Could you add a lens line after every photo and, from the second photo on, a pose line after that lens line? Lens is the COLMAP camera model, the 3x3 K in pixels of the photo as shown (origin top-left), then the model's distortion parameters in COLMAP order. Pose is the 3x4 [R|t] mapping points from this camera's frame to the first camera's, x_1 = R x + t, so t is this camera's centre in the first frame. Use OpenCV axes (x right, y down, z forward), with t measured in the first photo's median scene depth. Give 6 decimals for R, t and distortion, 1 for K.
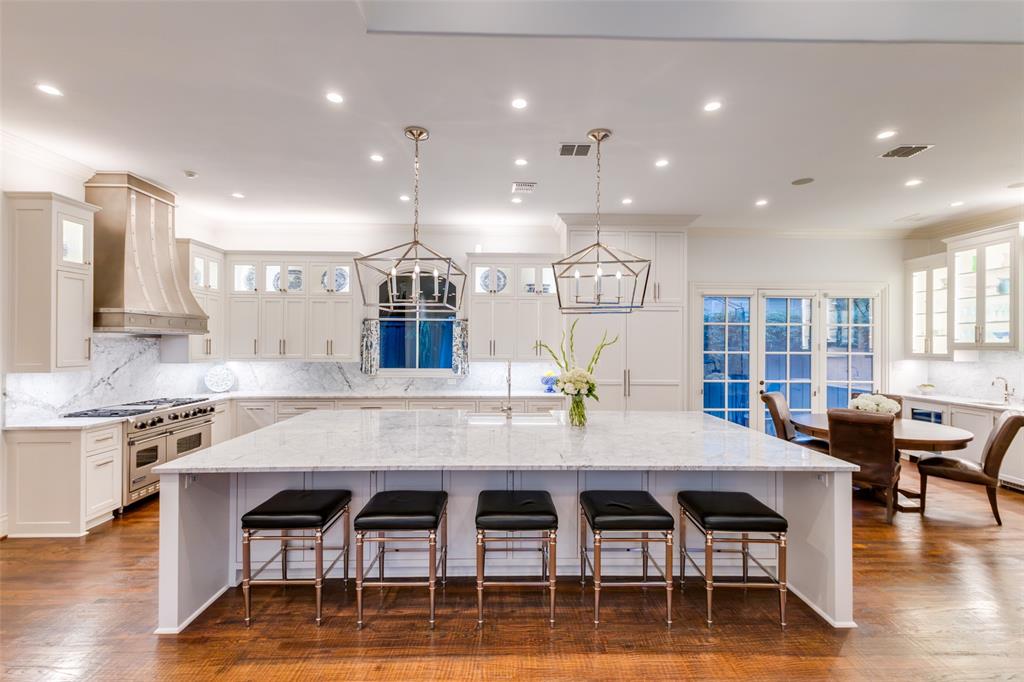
lens RADIAL K [[447.0, 0, 512.0], [0, 447.0, 341.0], [0, 0, 1]] dist [0.002746, 0.000231]
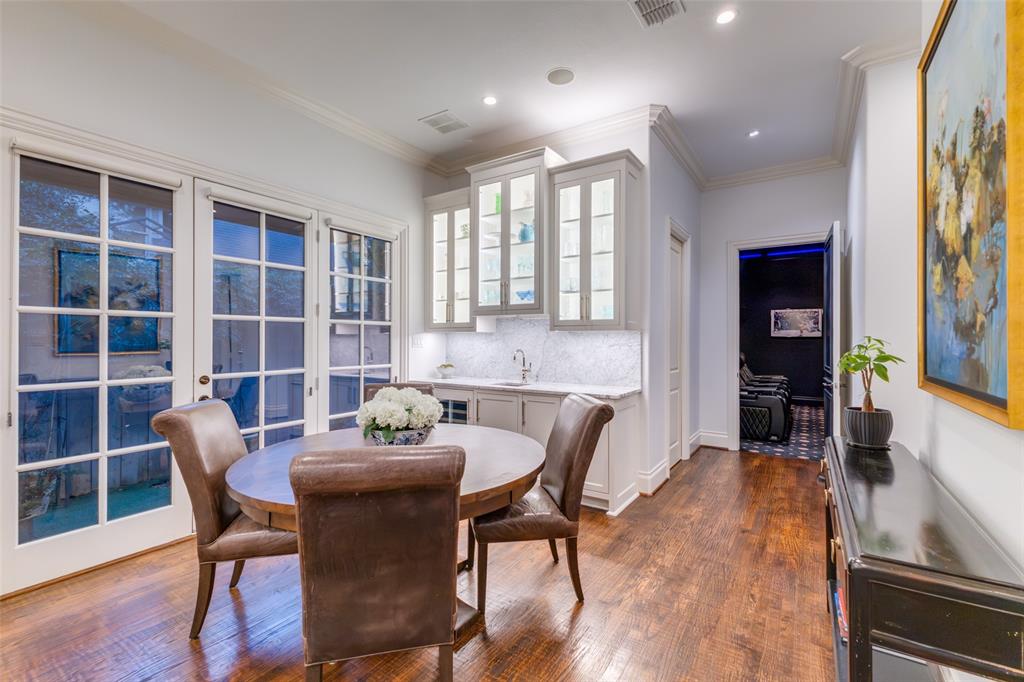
lens RADIAL K [[447.0, 0, 512.0], [0, 447.0, 341.0], [0, 0, 1]] dist [0.002746, 0.000231]
pose [[0.568832, -0.009394, 0.822400, 0.383779], [-0.002445, 0.999911, 0.013113, 0.049254], [-0.822450, -0.009469, 0.568758, 0.503299]]
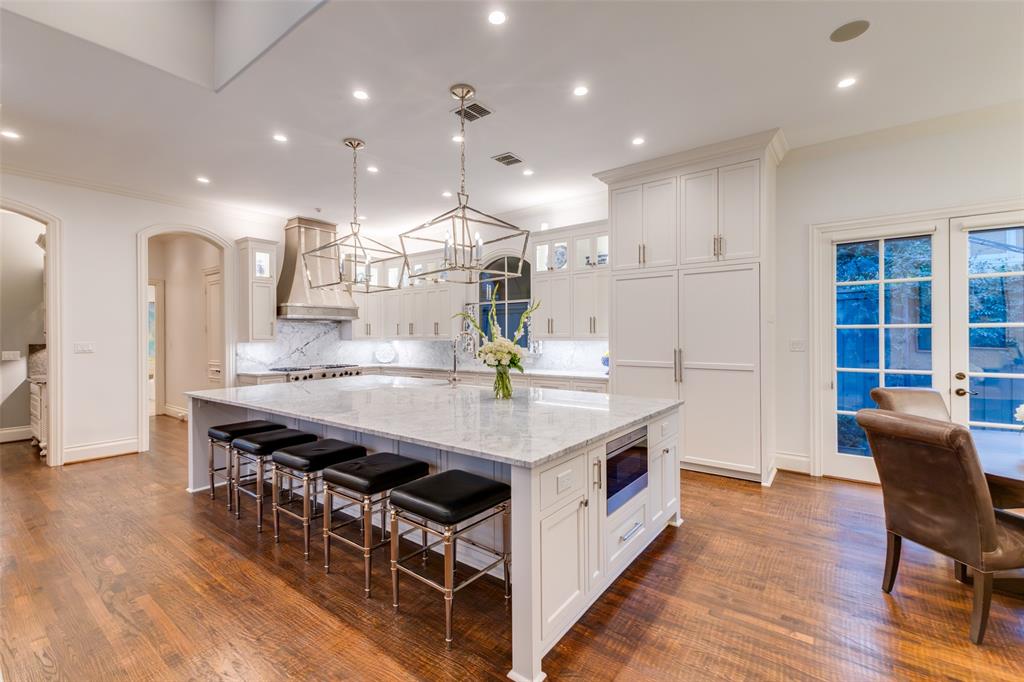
lens RADIAL K [[442.7, 0, 511.6], [0, 442.7, 334.2], [0, 0, 1]] dist [0.003118, 0.000322]
pose [[0.782617, -0.010507, -0.622415, 0.496316], [0.013355, 0.999911, -0.000087, 0.032703], [0.622361, -0.008244, 0.782687, 0.186741]]
